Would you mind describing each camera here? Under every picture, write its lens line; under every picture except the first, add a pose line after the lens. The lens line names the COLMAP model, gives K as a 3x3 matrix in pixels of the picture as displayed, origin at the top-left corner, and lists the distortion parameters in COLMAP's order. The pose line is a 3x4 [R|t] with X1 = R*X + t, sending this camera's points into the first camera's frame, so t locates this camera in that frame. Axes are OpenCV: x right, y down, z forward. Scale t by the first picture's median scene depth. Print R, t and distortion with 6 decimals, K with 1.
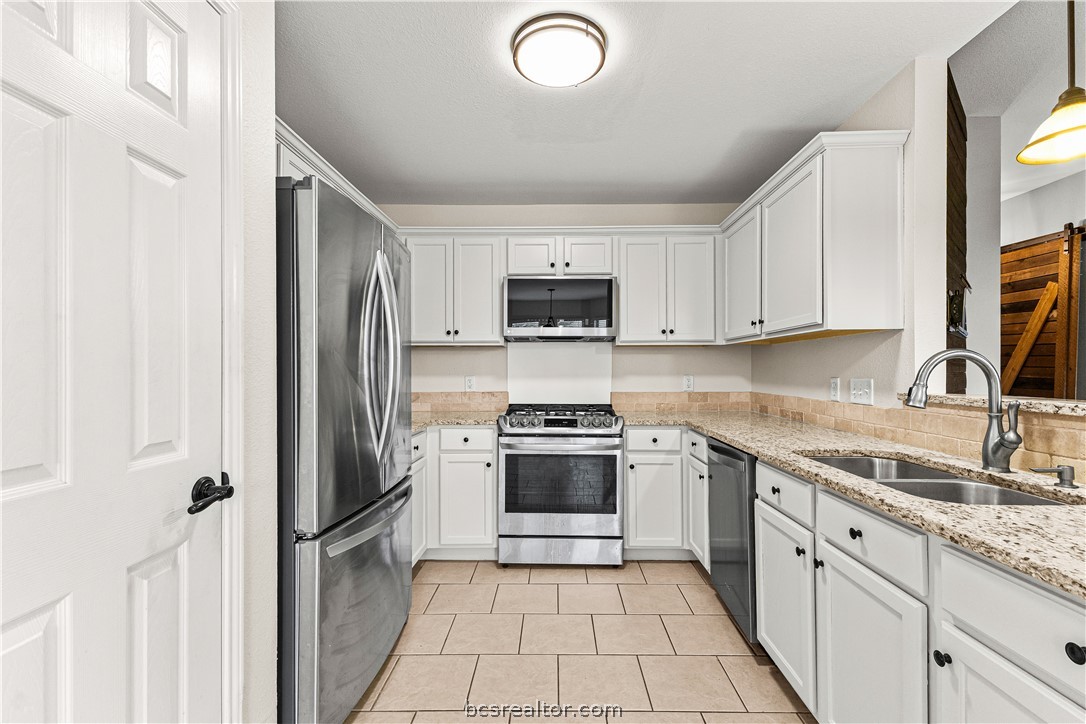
lens RADIAL K [[475.1, 0, 544.8], [0, 475.1, 368.3], [0, 0, 1]] dist [0.000622, 0.000059]
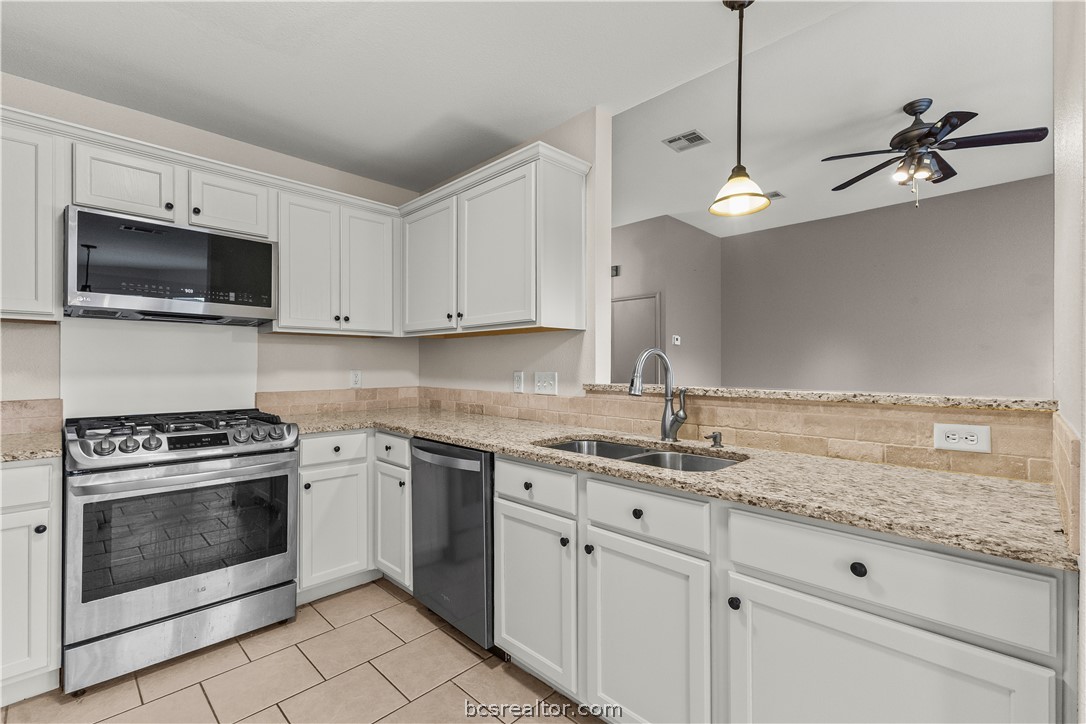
lens RADIAL K [[476.9, 0, 545.5], [0, 476.9, 363.1], [0, 0, 1]] dist [0.003745, 0.000625]
pose [[0.685057, 0.005298, 0.728470, -0.144037], [-0.005583, 0.999982, -0.002022, 0.002636], [-0.728468, -0.002681, 0.685075, 0.197609]]
